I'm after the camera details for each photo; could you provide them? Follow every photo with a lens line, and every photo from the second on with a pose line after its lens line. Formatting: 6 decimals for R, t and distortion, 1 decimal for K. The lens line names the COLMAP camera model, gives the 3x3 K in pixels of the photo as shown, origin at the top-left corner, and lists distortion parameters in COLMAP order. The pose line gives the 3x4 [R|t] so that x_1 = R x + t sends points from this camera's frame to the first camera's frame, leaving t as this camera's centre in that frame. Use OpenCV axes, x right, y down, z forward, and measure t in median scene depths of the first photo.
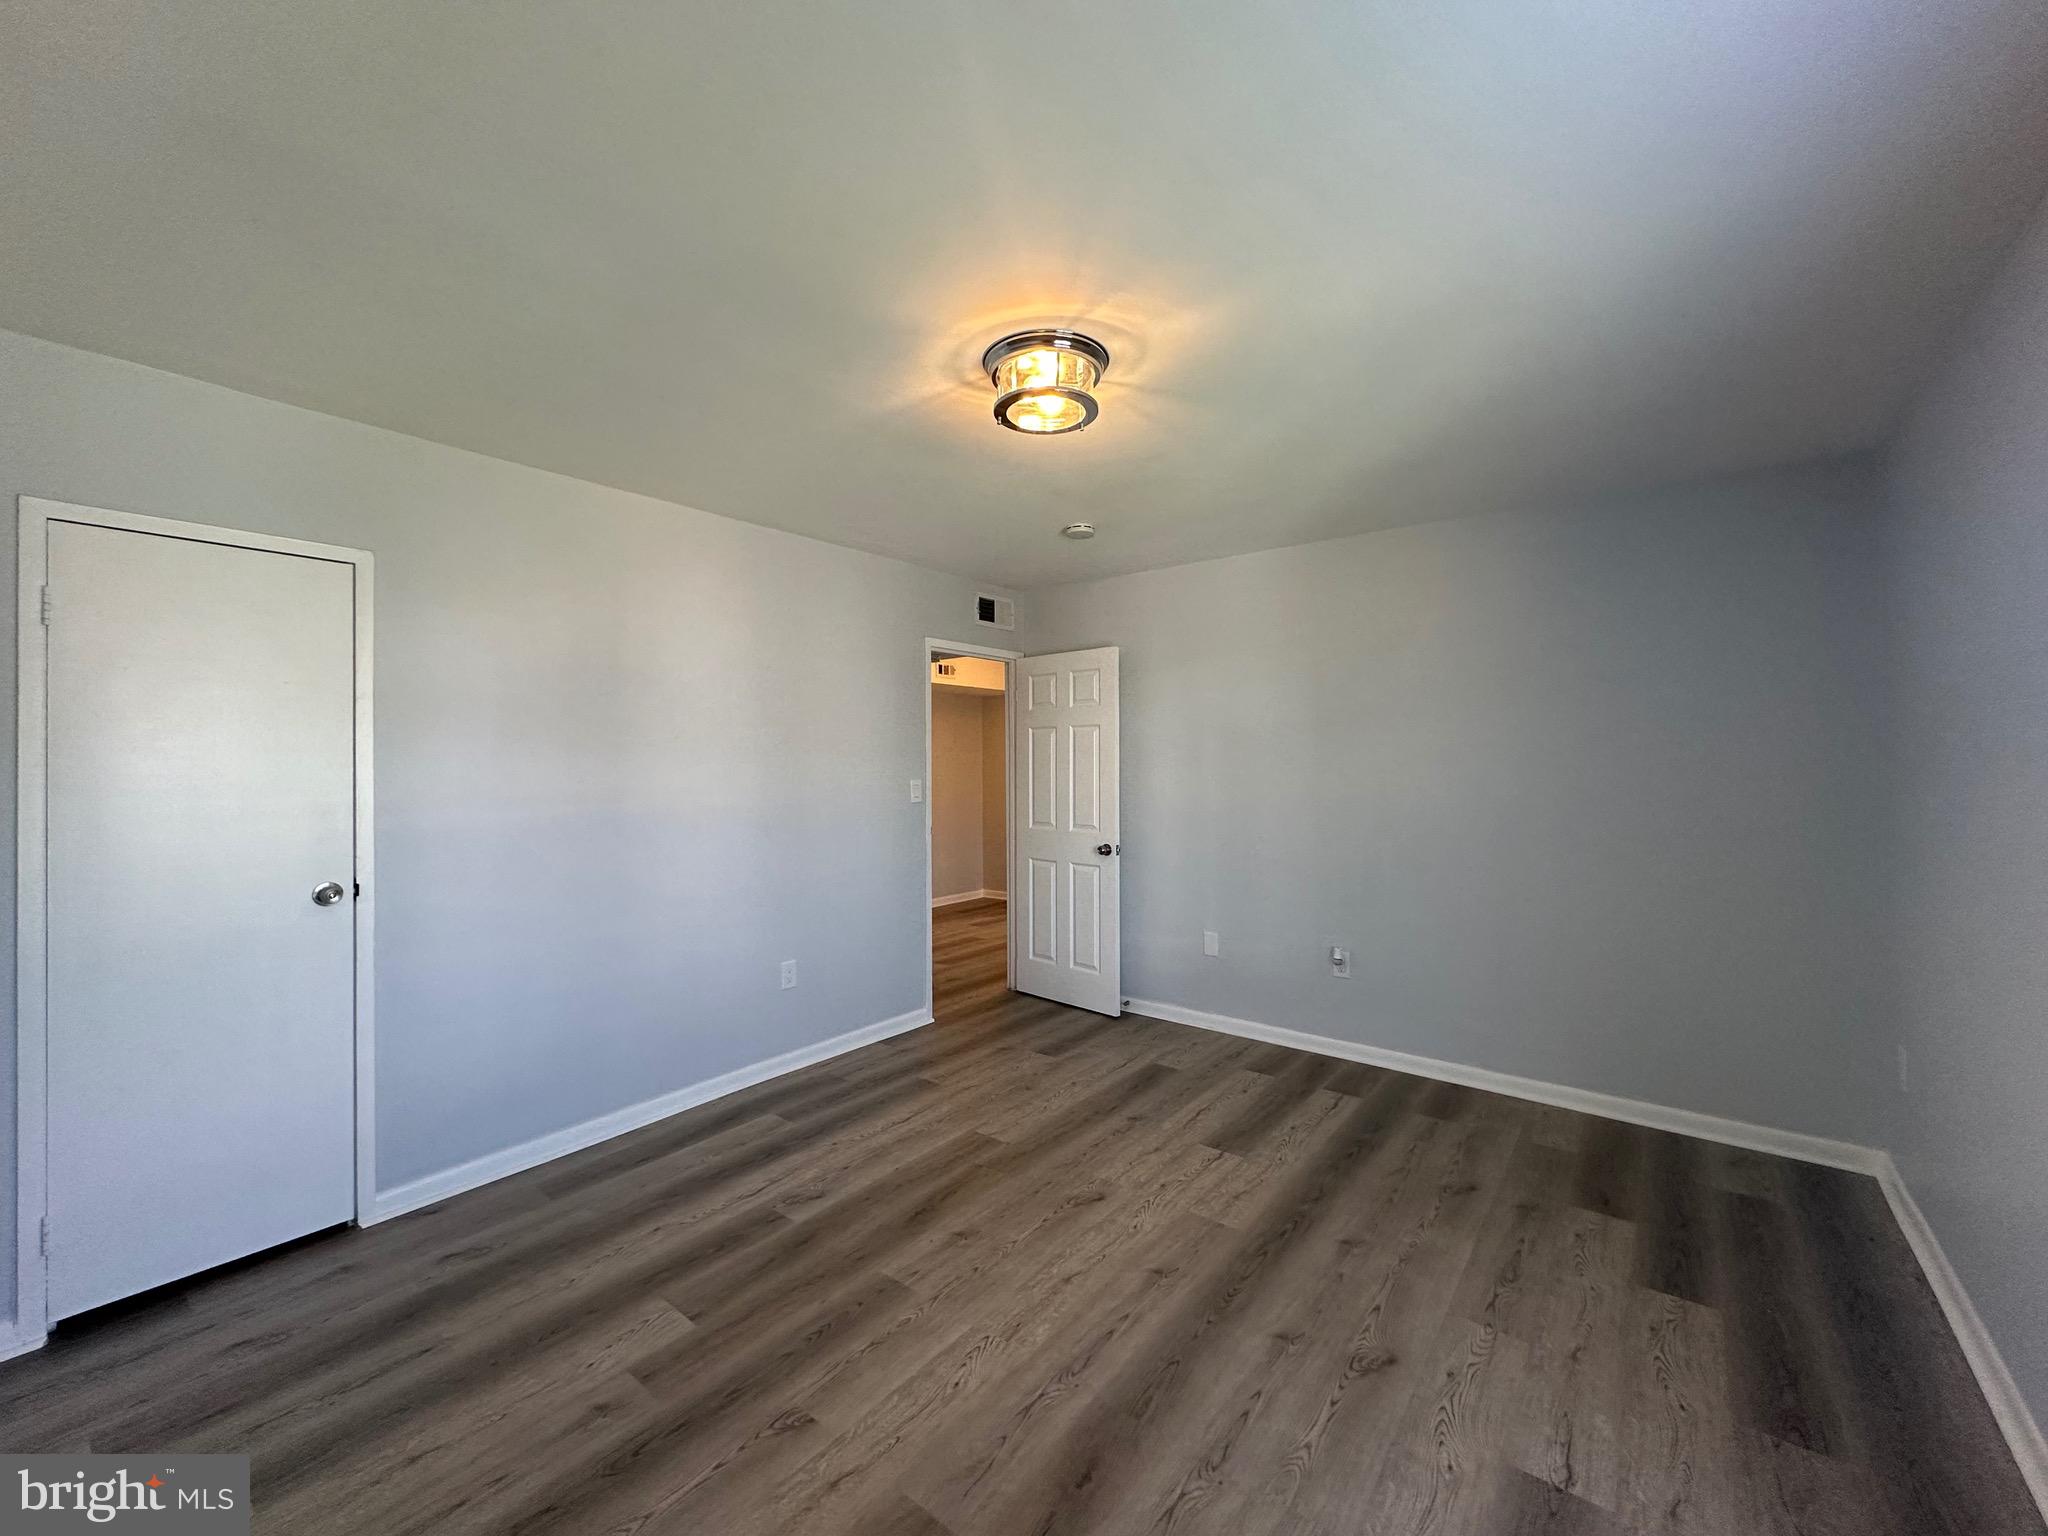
lens RADIAL K [[817.9, 0, 1028.3], [0, 817.9, 759.6], [0, 0, 1]] dist [-0.001611, -0.000179]
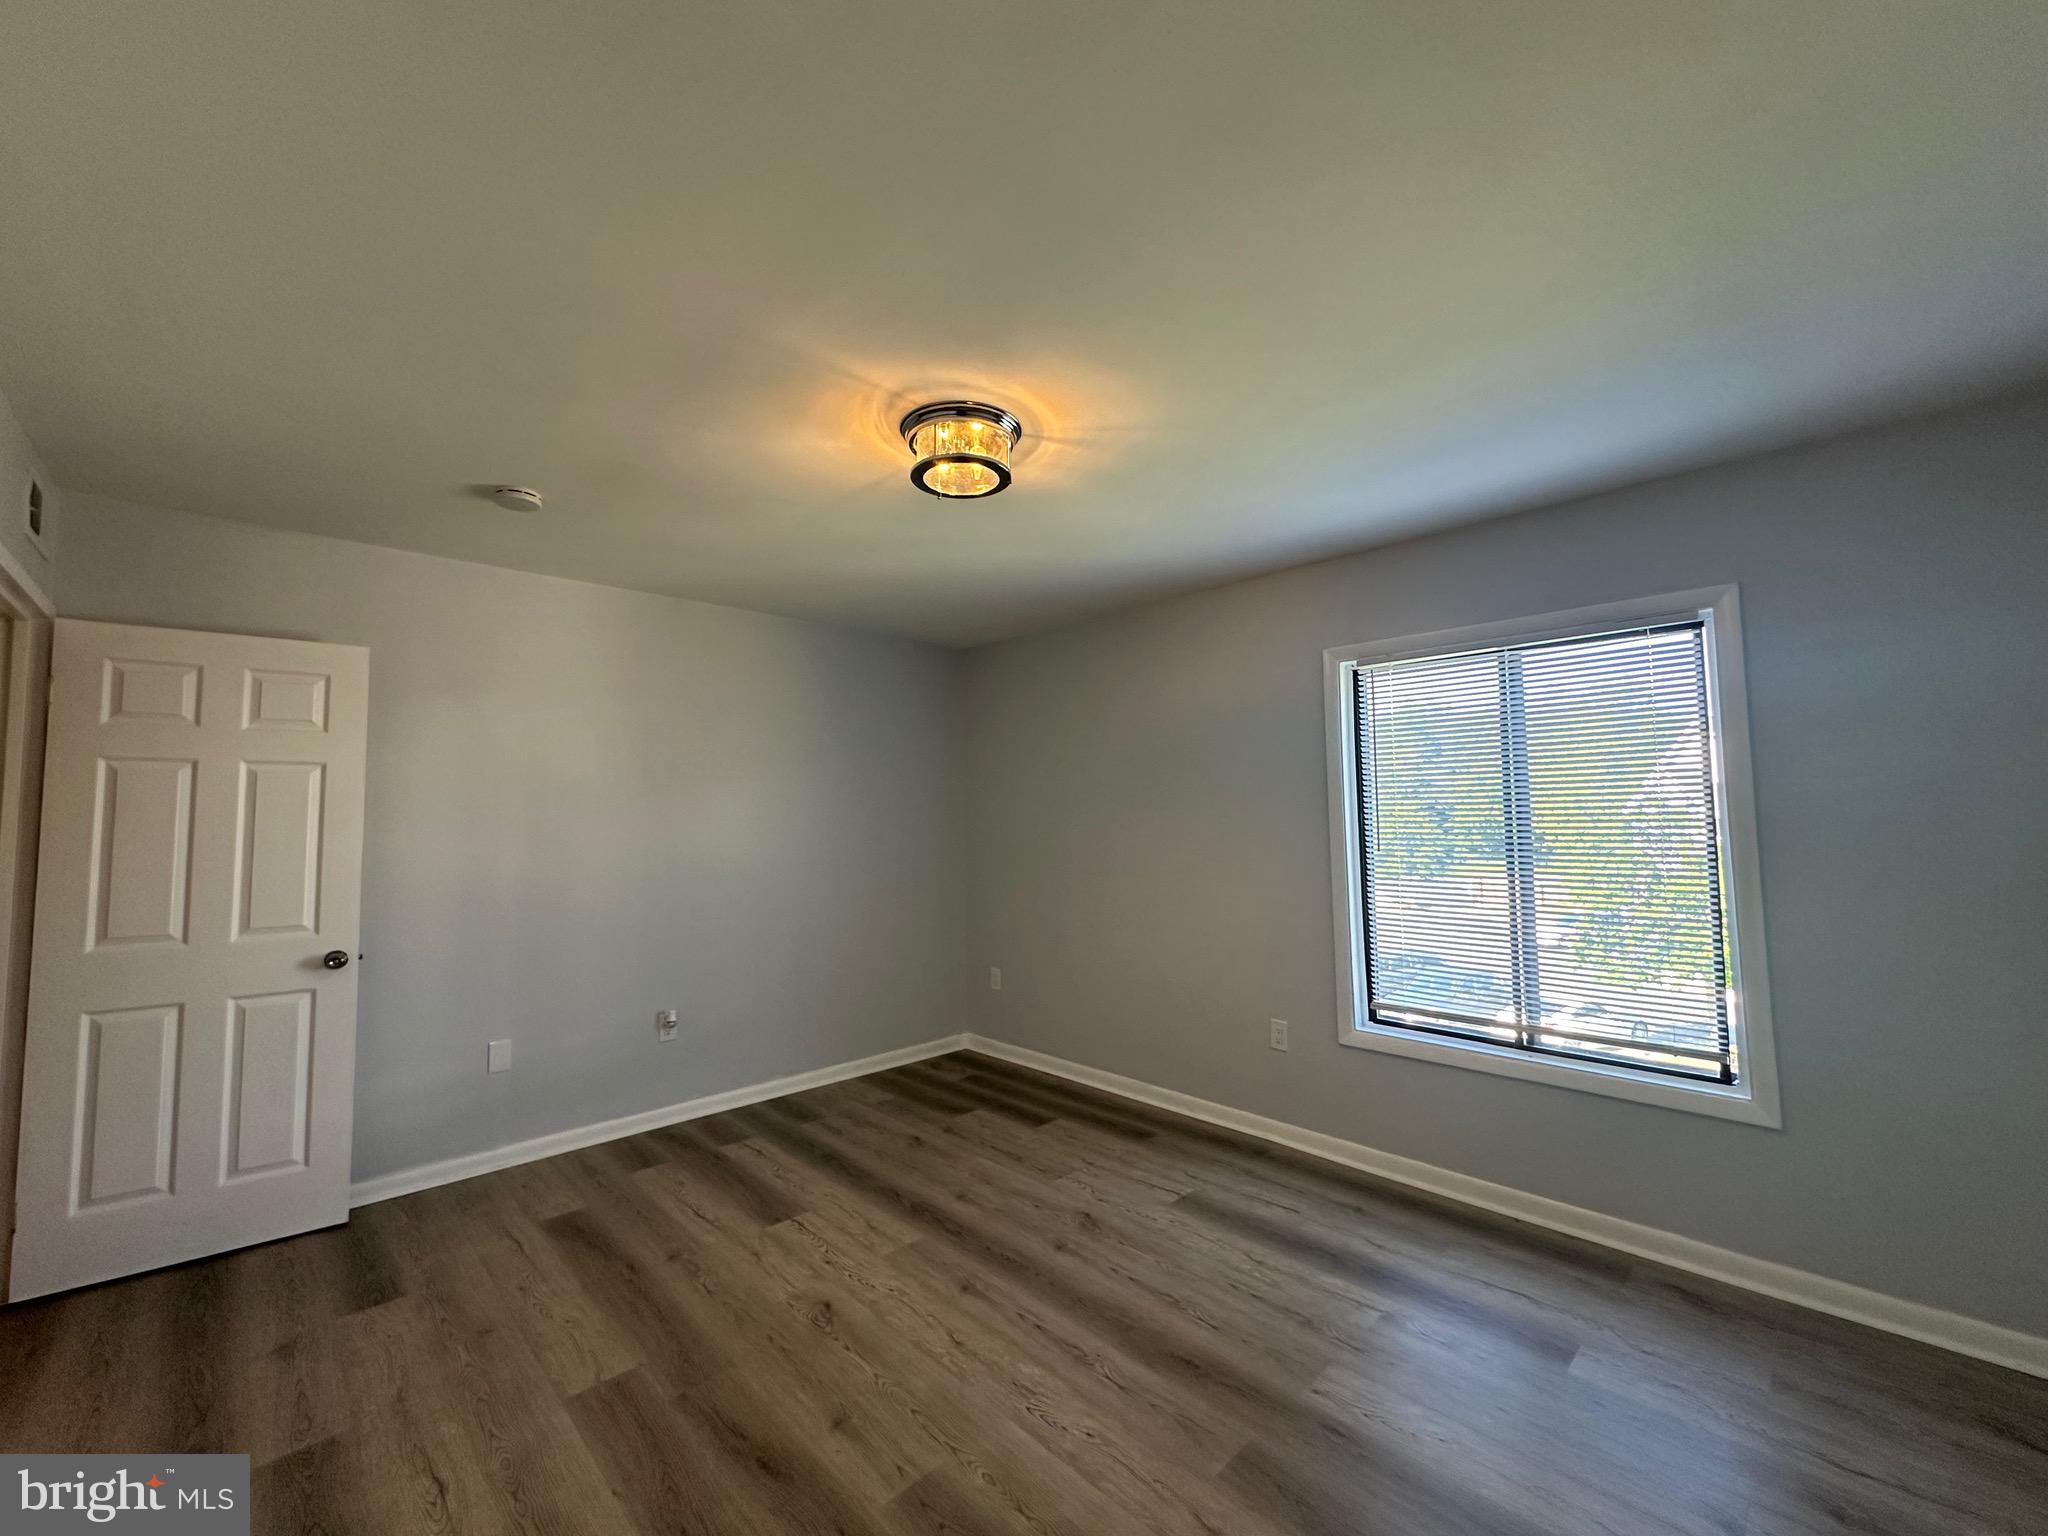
lens RADIAL K [[817.9, 0, 1017.4], [0, 817.9, 757.8], [0, 0, 1]] dist [-0.001611, -0.000179]
pose [[0.135849, 0.071668, 0.988134, -0.802384], [0.007587, 0.997276, -0.073374, 0.006303], [-0.990700, 0.017464, 0.134935, 0.654709]]
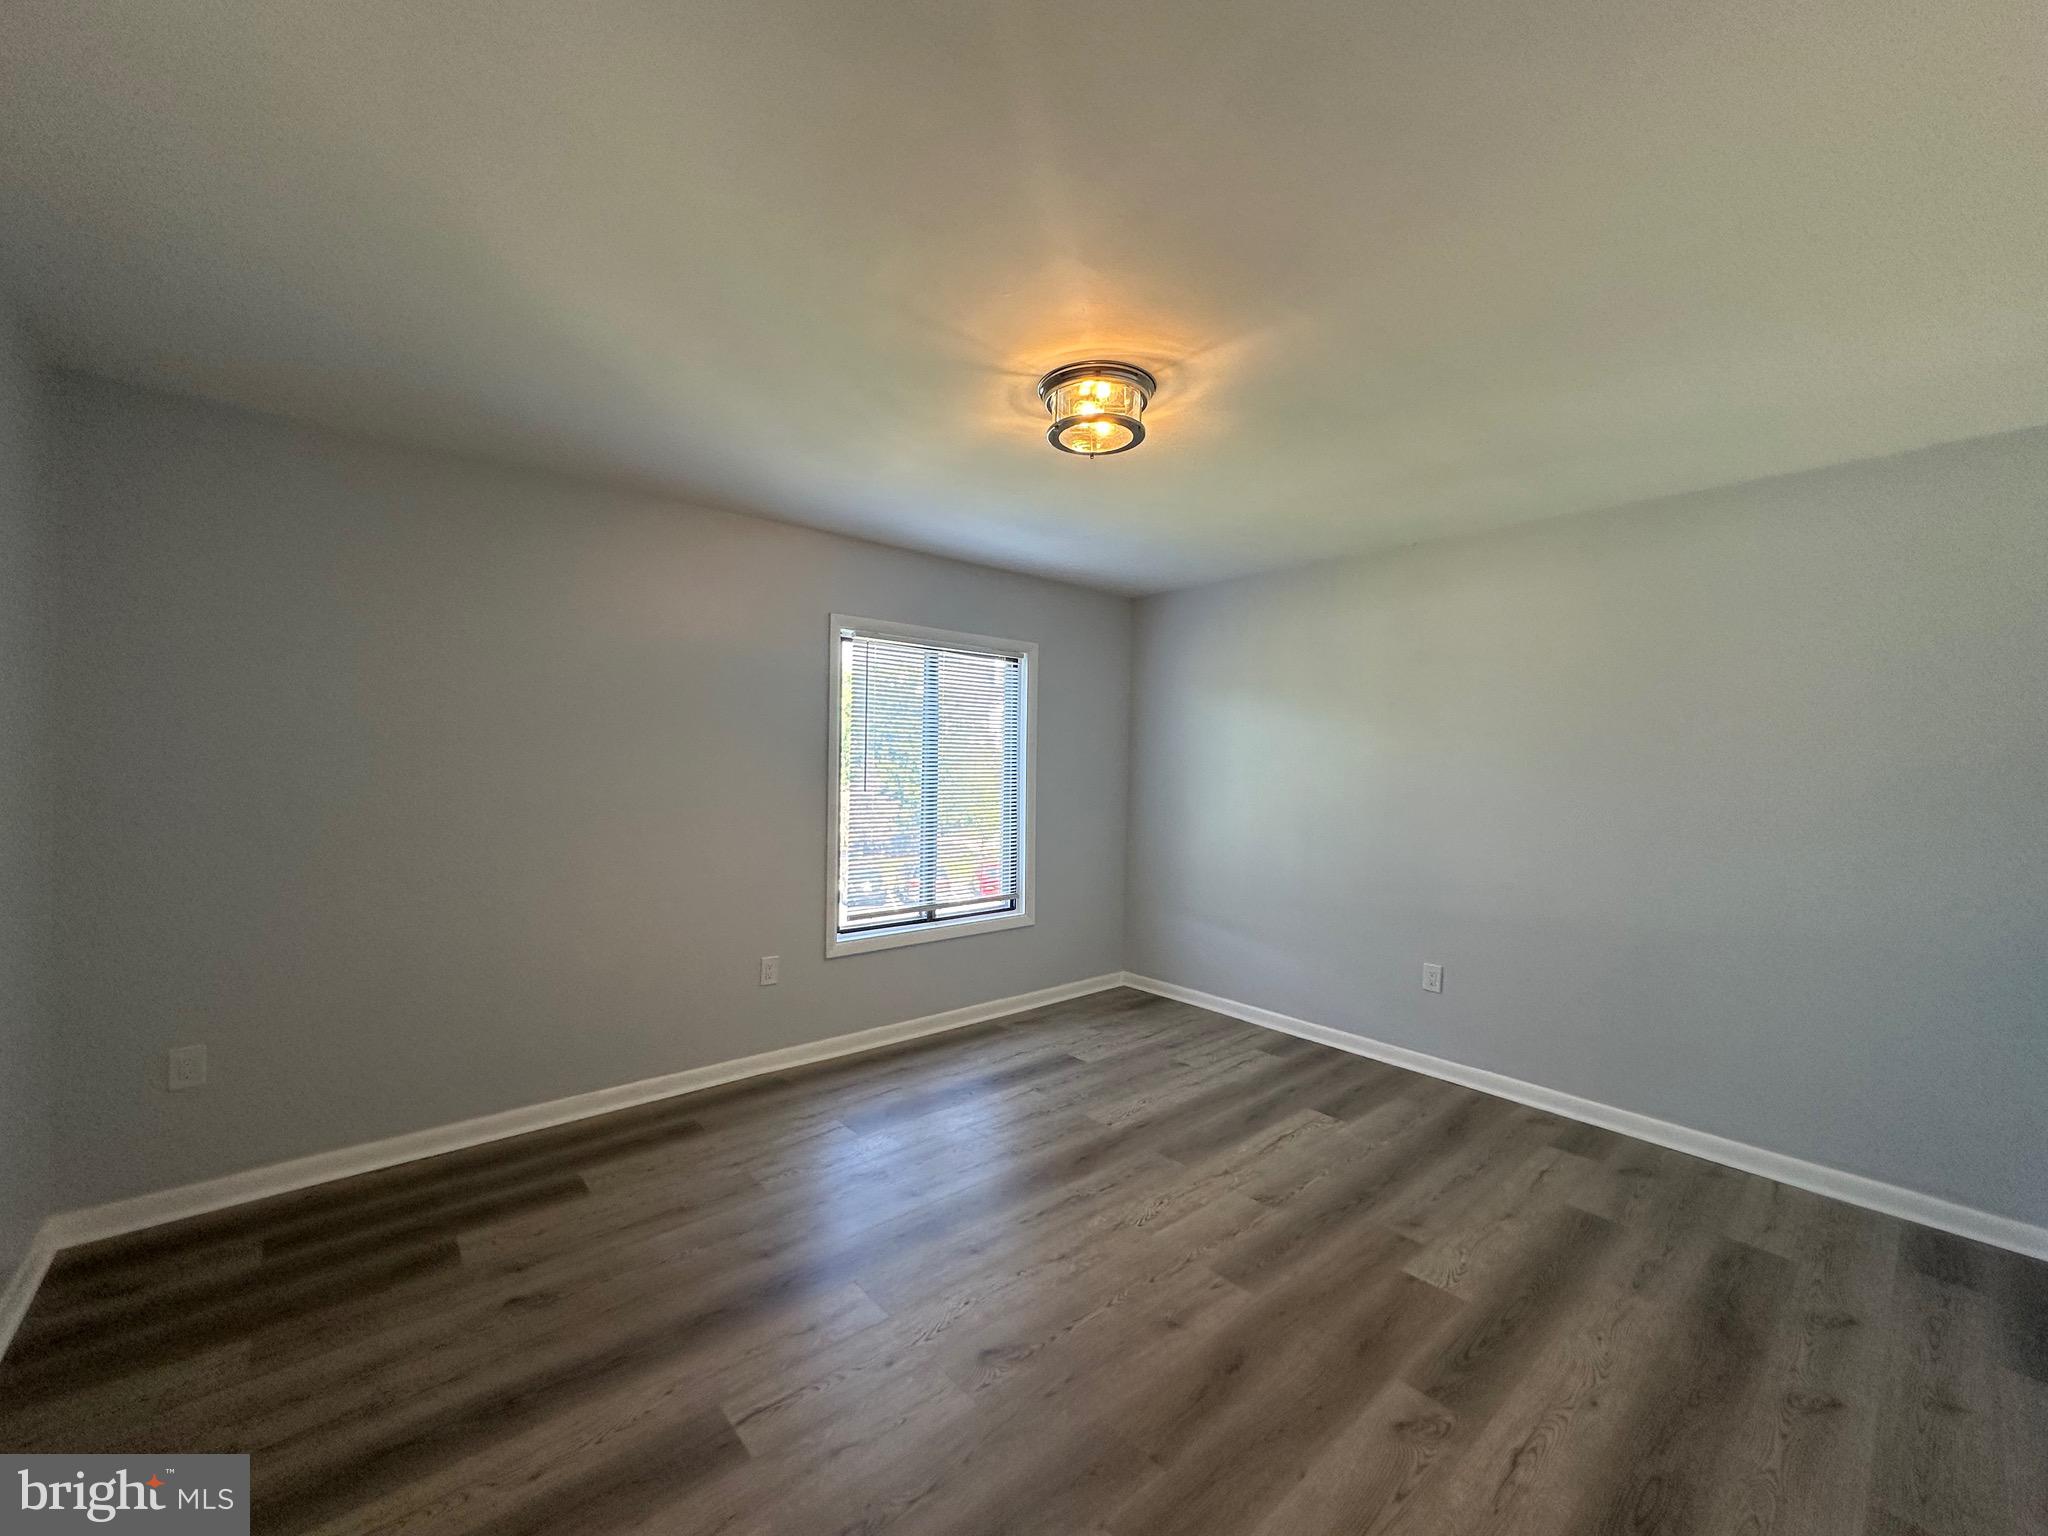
lens RADIAL K [[817.9, 0, 1029.9], [0, 817.9, 751.8], [0, 0, 1]] dist [-0.001611, -0.000179]
pose [[-0.984746, -0.012448, 0.173553, -0.069755], [-0.015218, 0.999777, -0.014638, 0.005725], [-0.173332, -0.017056, -0.984716, 1.707375]]
